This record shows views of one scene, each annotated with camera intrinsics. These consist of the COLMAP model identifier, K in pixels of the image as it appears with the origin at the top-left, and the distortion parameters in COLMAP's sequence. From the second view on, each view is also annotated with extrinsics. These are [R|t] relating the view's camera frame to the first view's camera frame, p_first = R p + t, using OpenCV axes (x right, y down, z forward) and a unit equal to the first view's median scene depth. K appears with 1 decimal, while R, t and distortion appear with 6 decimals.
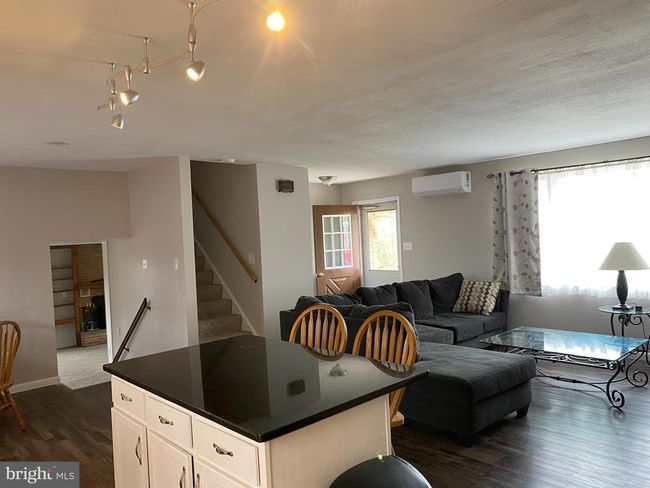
lens RADIAL K [[488.2, 0, 325.0], [0, 488.2, 244.0], [0, 0, 1]] dist [0.065225, -0.003565]
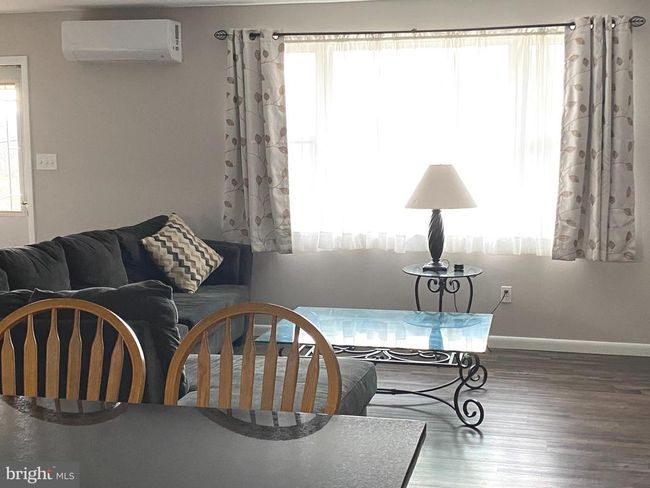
lens RADIAL K [[878.3, 0, 325.0], [0, 878.3, 244.0], [0, 0, 1]] dist [0.096395, -0.005960]
pose [[0.844228, -0.025585, 0.535373, -0.112574], [-0.025684, 0.995781, 0.088088, 0.002321], [-0.535368, -0.088117, 0.840010, 0.123231]]
